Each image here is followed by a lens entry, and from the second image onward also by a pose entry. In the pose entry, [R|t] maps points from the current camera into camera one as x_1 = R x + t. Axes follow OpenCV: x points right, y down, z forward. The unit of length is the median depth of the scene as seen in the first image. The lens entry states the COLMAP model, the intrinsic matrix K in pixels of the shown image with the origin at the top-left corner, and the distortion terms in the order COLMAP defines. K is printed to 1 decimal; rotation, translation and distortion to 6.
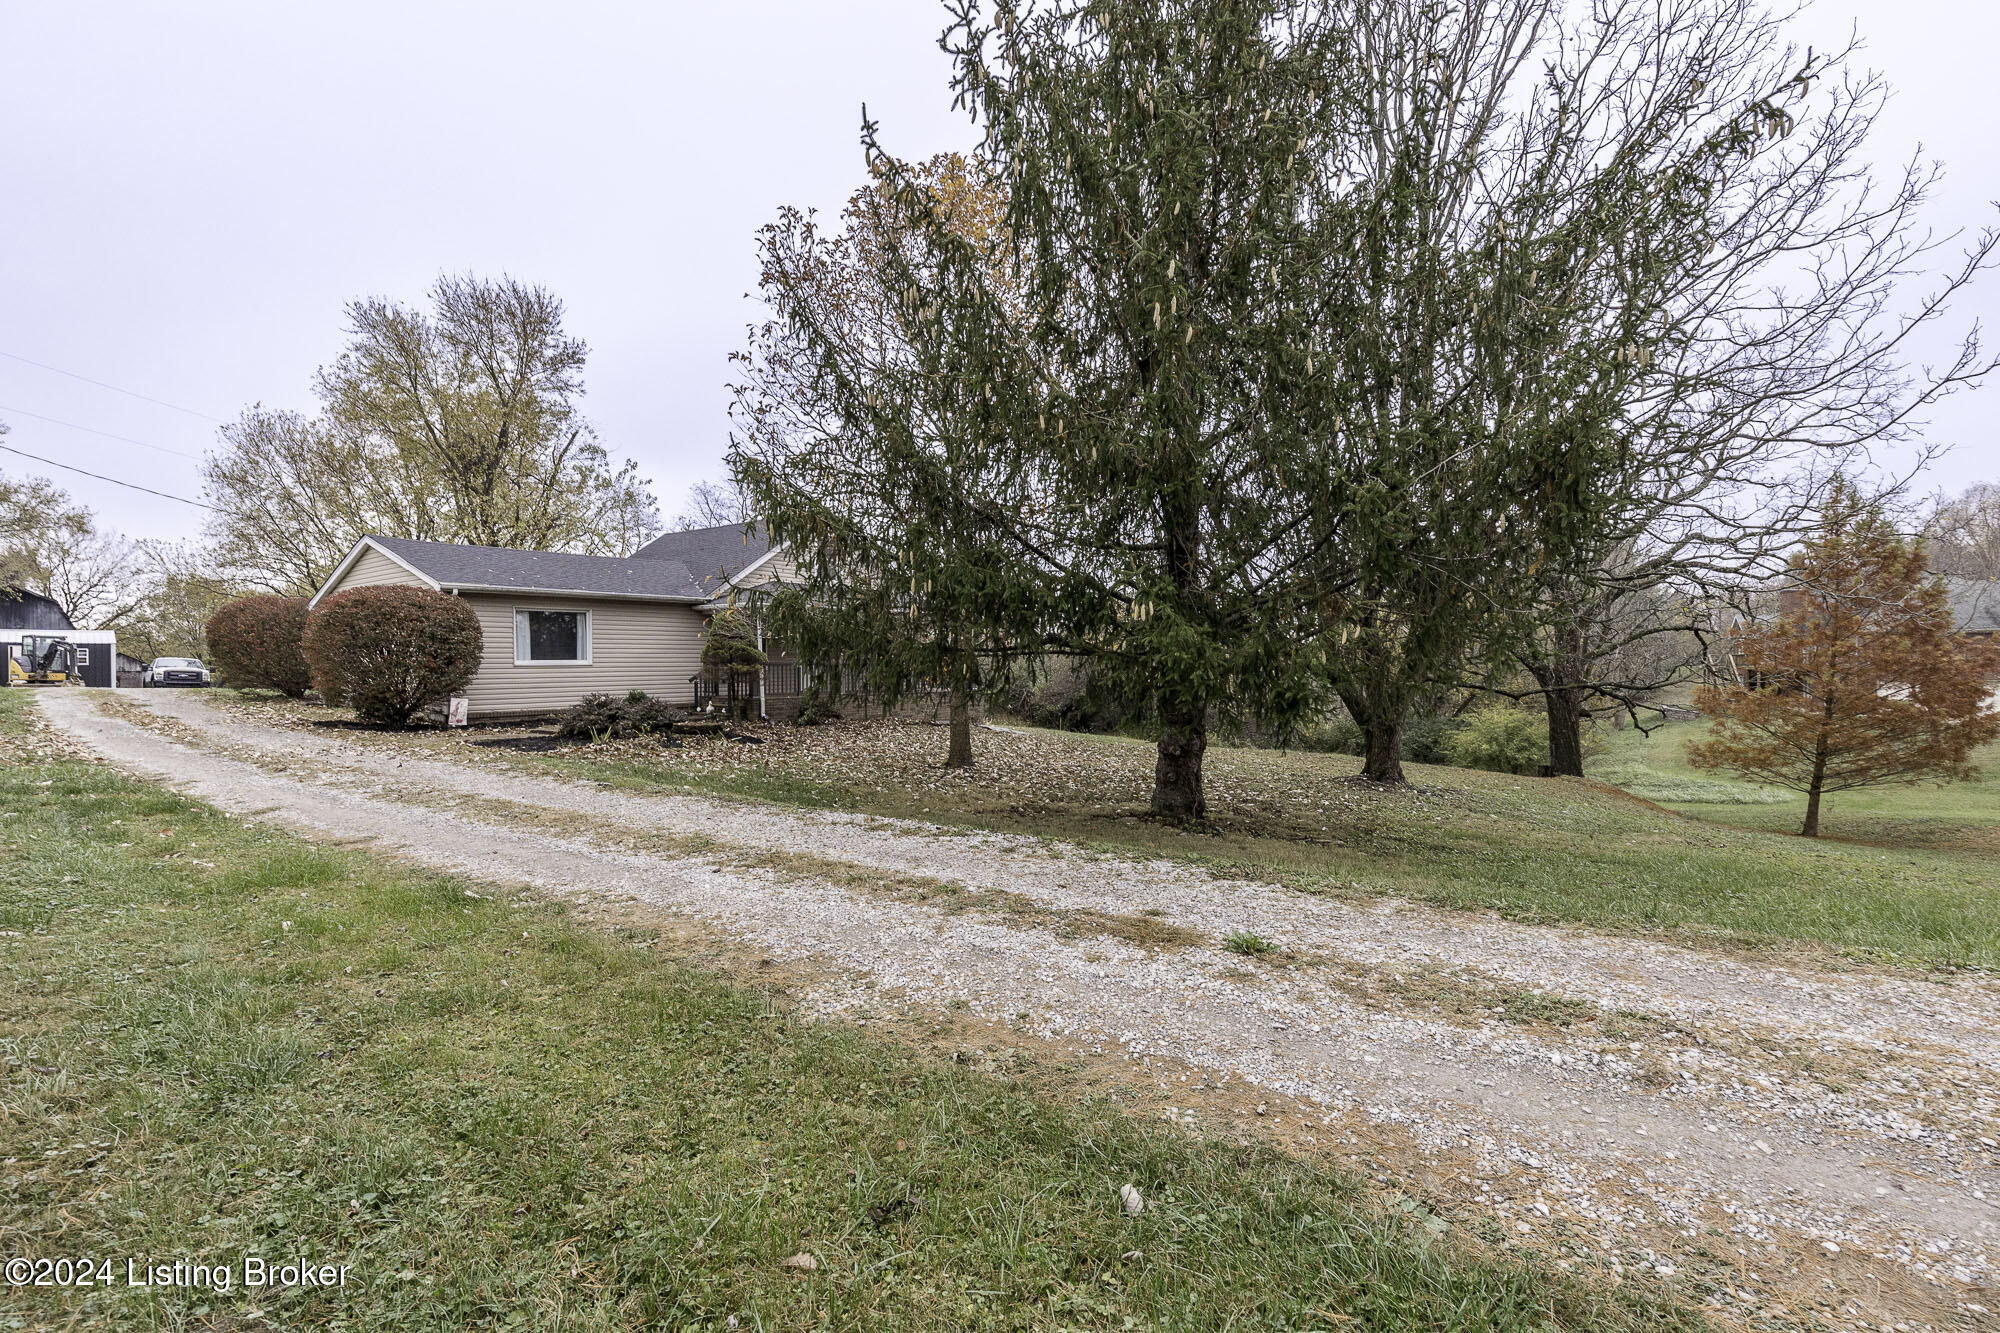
lens RADIAL K [[915.6, 0, 994.5], [0, 915.6, 663.2], [0, 0, 1]] dist [0.009999, -0.004259]
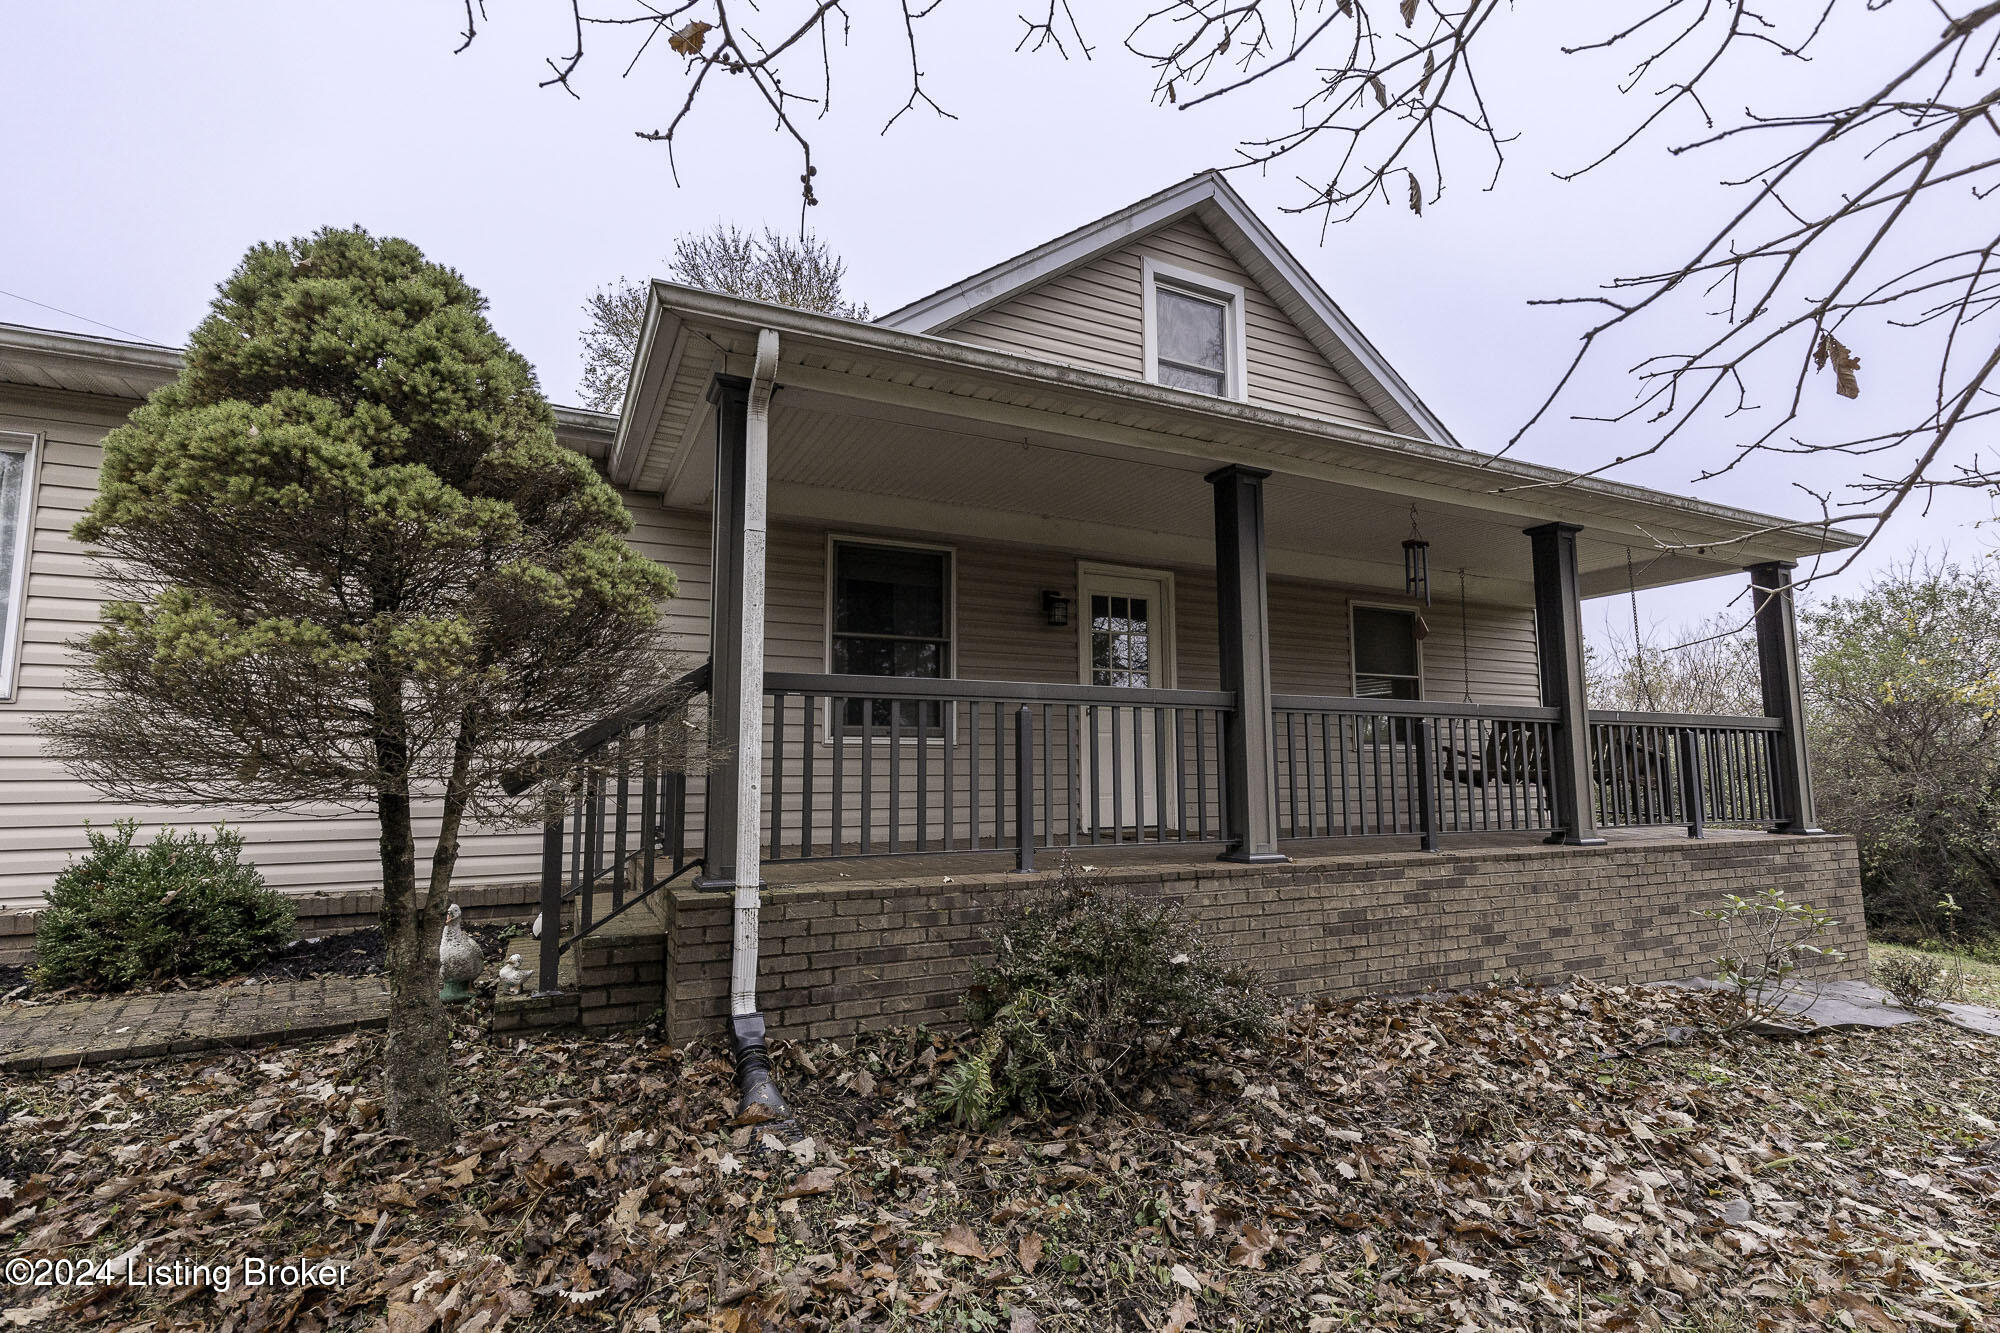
lens RADIAL K [[915.6, 0, 994.5], [0, 915.6, 663.2], [0, 0, 1]] dist [0.009999, -0.004259]
pose [[0.904048, -0.048951, -0.424620, -0.133840], [-0.002369, 0.992831, -0.119499, 0.017398], [0.427425, 0.109039, 0.897451, 0.857582]]
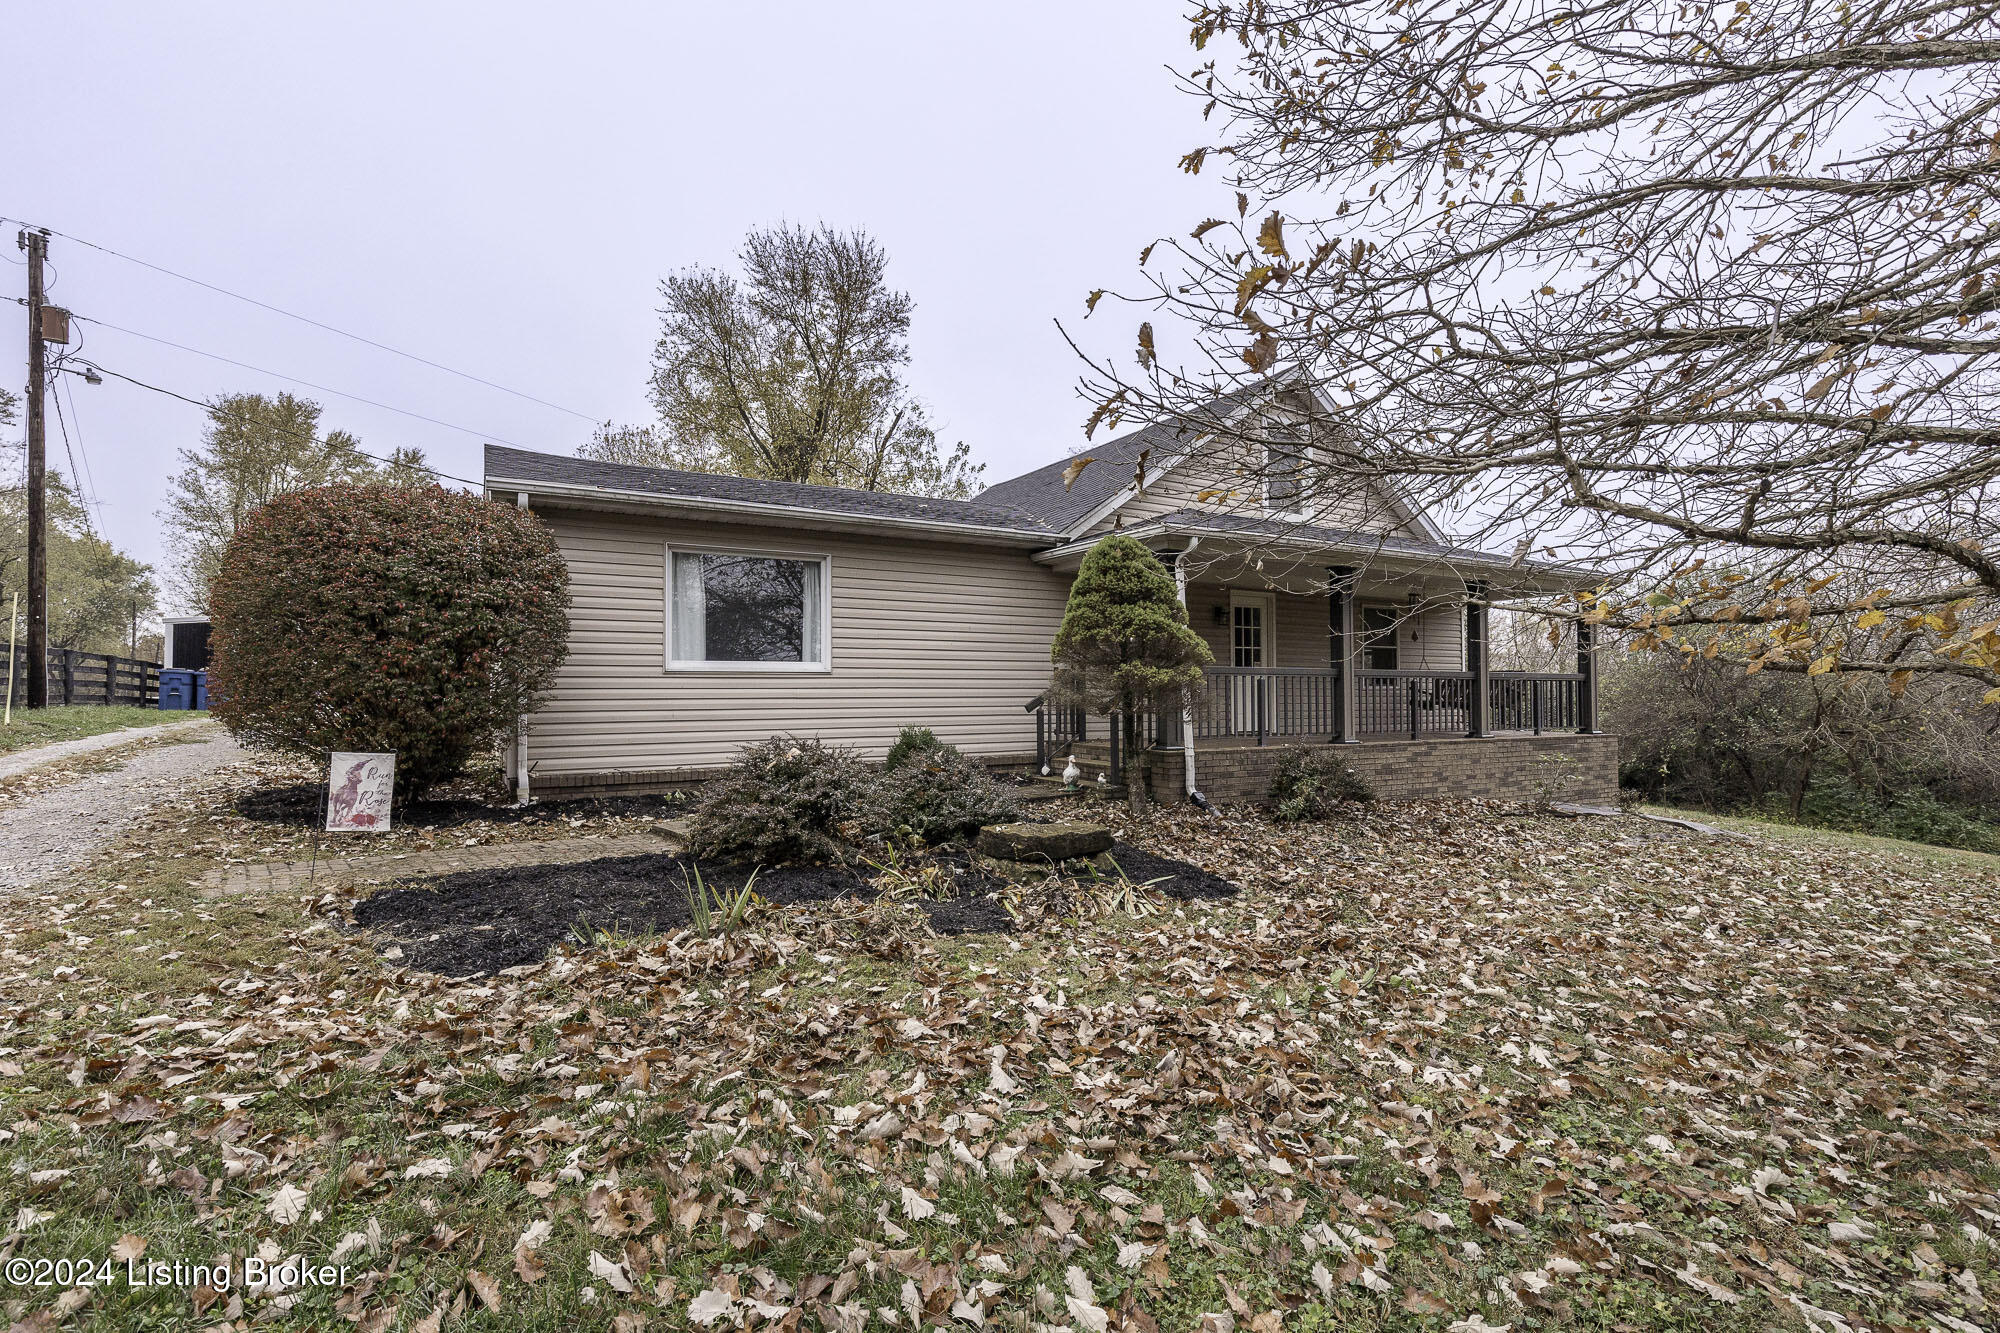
lens RADIAL K [[915.6, 0, 994.5], [0, 915.6, 663.2], [0, 0, 1]] dist [0.009999, -0.004259]
pose [[0.936062, -0.010627, -0.351673, -0.178002], [-0.001985, 0.999368, -0.035482, 0.012489], [0.351828, 0.033912, 0.935450, 0.539248]]
